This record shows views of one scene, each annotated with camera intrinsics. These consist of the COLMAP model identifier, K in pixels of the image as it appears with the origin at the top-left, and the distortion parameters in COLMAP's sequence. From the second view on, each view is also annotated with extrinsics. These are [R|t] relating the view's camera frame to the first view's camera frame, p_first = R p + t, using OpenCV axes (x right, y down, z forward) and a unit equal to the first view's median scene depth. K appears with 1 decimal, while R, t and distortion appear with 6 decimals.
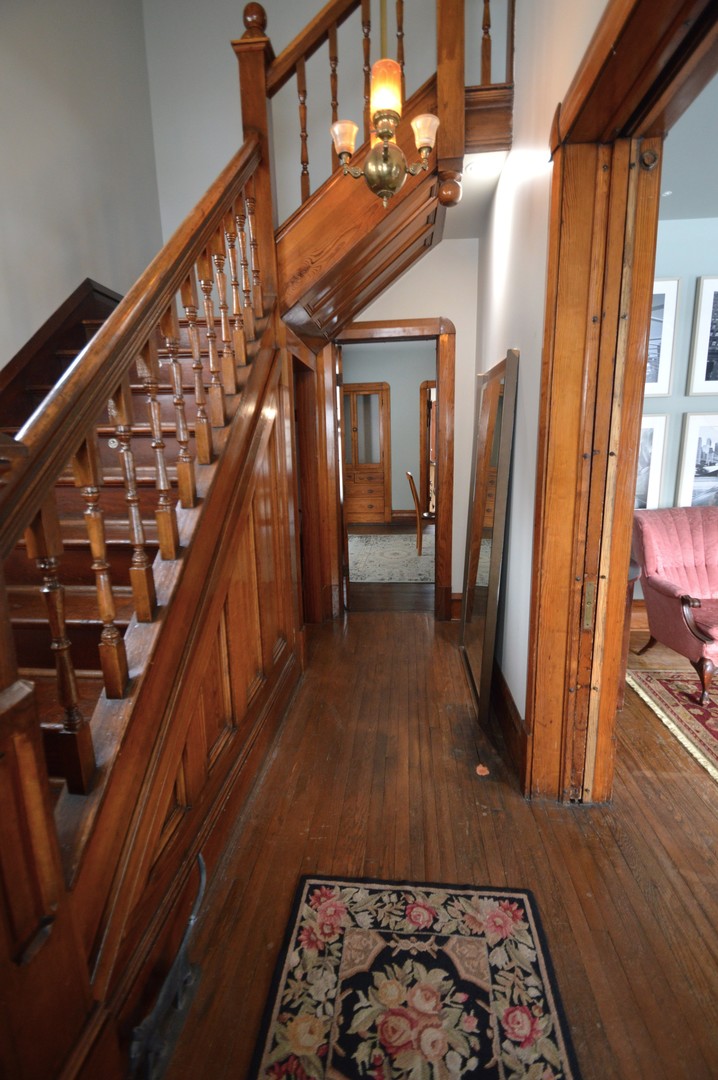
lens RADIAL K [[487.8, 0, 357.3], [0, 487.8, 539.2], [0, 0, 1]] dist [0.000120, -0.000063]
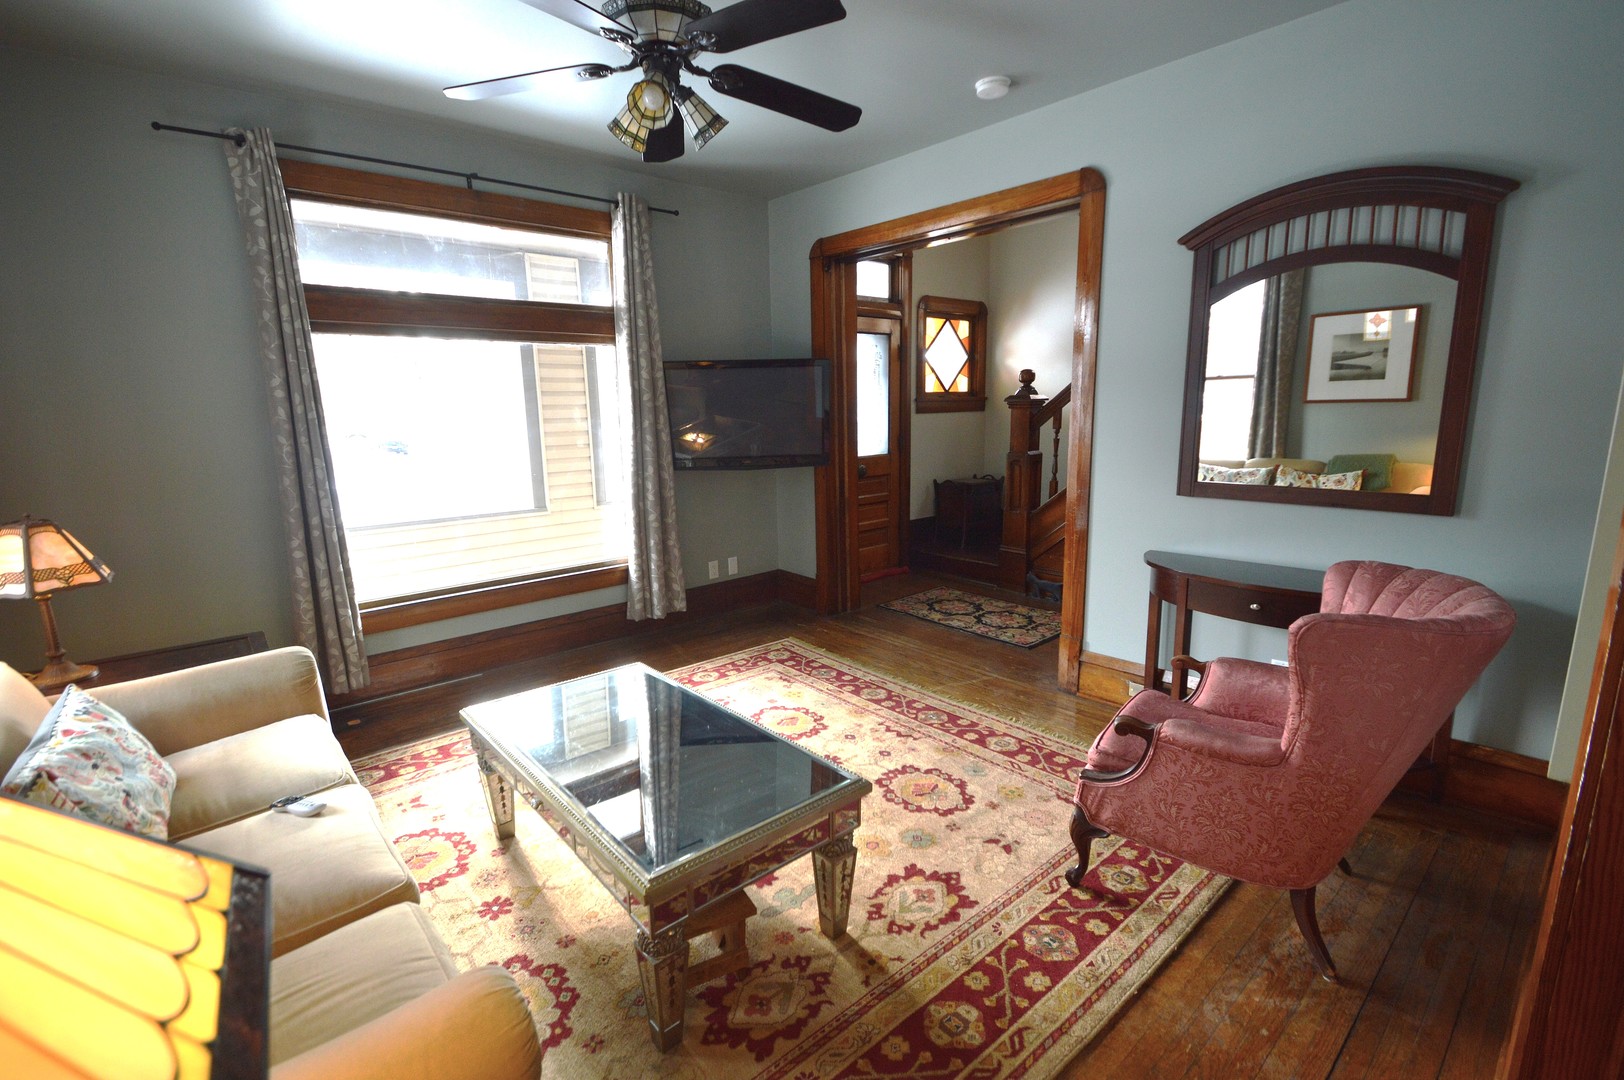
lens RADIAL K [[733.5, 0, 804.9], [0, 733.5, 543.5], [0, 0, 1]] dist [0.000120, -0.000063]
pose [[-0.680417, 0.177785, -0.710933, 2.511442], [-0.100897, 0.938160, 0.331174, -0.423665], [0.725846, 0.297067, -0.620402, 1.773043]]
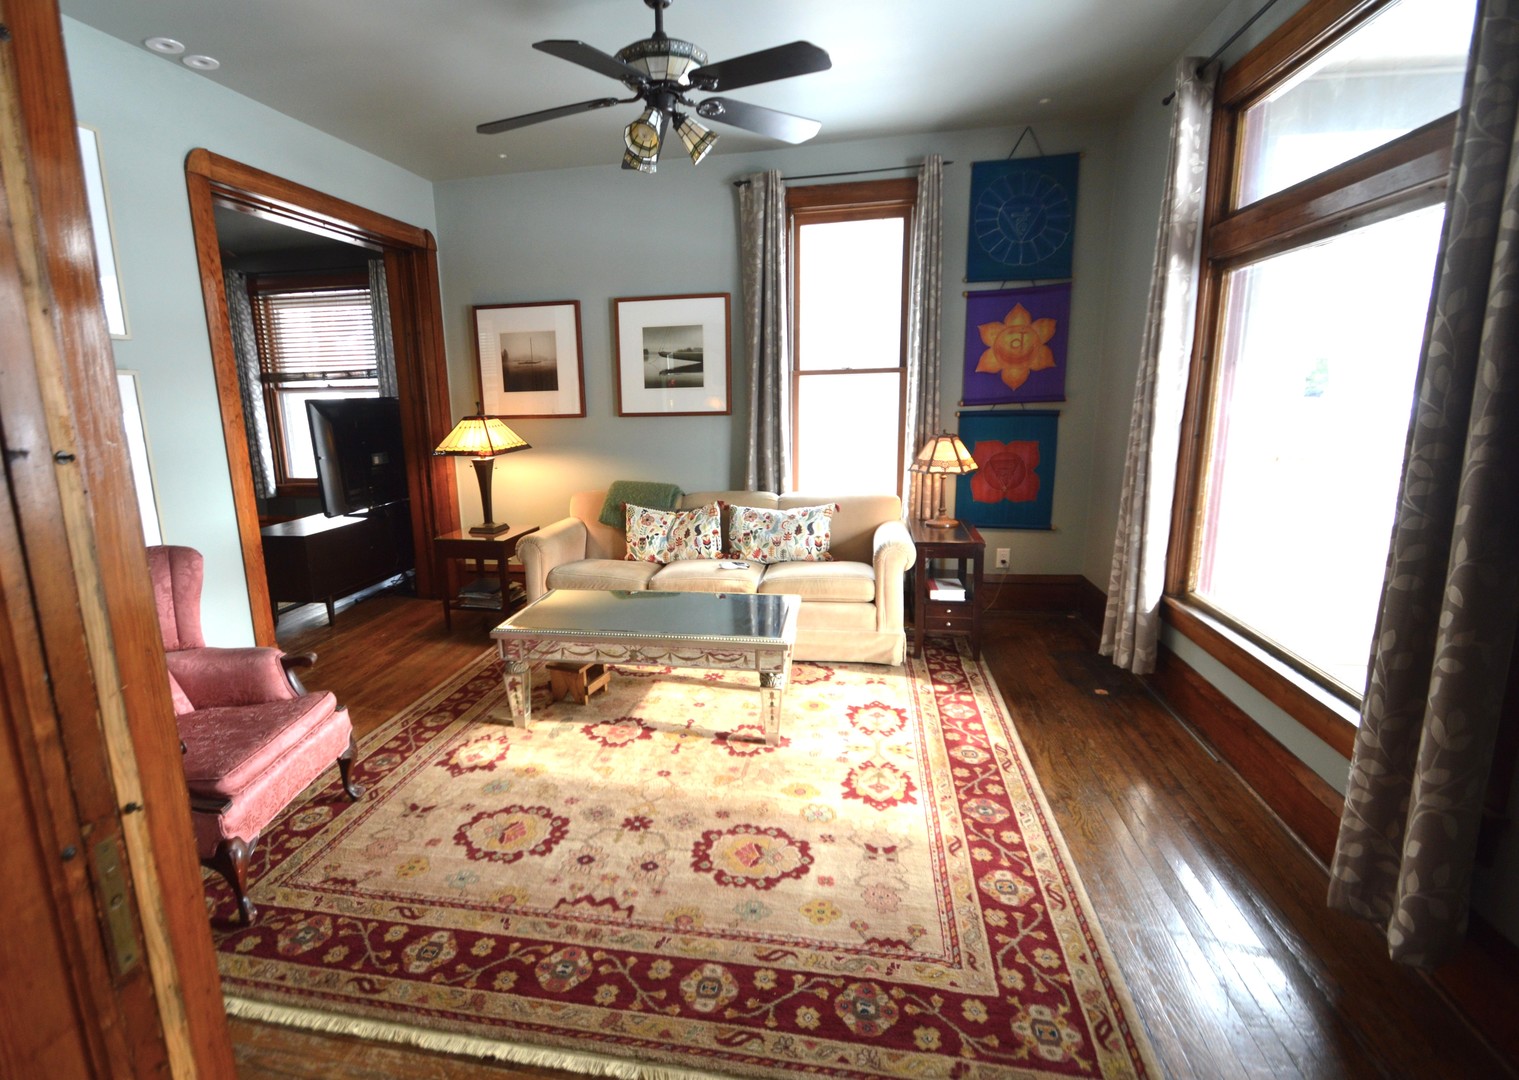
lens RADIAL K [[766.4, 0, 697.4], [0, 766.4, 550.8], [0, 0, 1]] dist [-0.002844, -0.000293]
pose [[0.114115, -0.179375, 0.977140, 0.049618], [0.216993, 0.964317, 0.151680, -0.094590], [-0.969480, 0.194724, 0.148966, 0.490055]]
